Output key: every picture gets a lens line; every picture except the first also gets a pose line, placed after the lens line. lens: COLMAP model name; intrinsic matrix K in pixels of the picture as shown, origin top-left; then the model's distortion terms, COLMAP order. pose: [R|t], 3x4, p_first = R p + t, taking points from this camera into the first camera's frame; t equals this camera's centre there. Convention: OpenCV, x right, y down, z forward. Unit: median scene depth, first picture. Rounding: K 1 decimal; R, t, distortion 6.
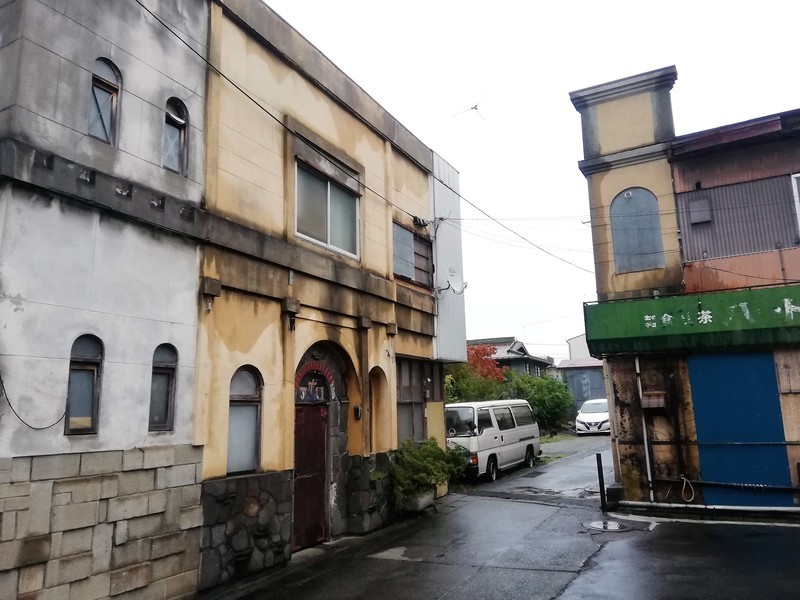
lens RADIAL K [[594.2, 0, 399.7], [0, 594.2, 299.4], [0, 0, 1]] dist [0.045385, -0.016909]
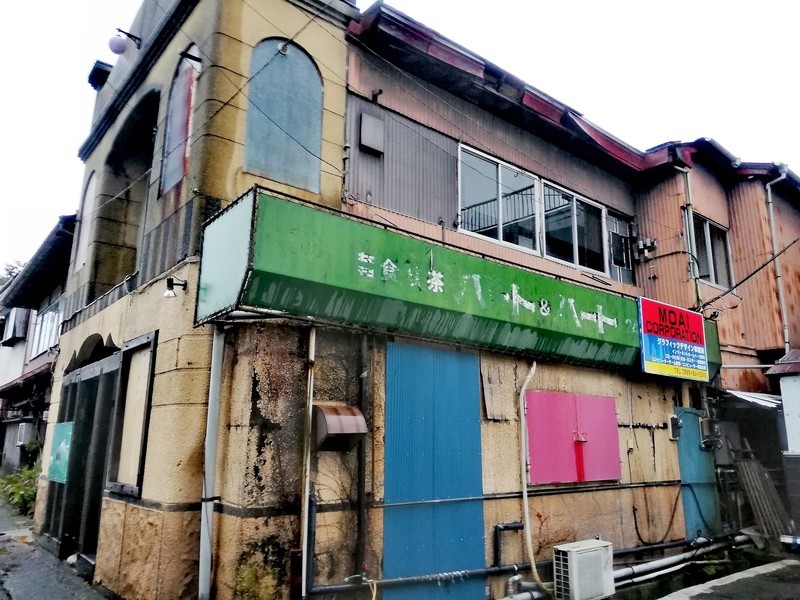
lens RADIAL K [[594.2, 0, 403.4], [0, 594.2, 296.7], [0, 0, 1]] dist [0.045385, -0.016909]
pose [[0.371440, 0.253697, 0.893124, -0.018401], [-0.188192, 0.962549, -0.195151, 0.156237], [-0.909184, -0.095592, 0.405273, 0.760261]]
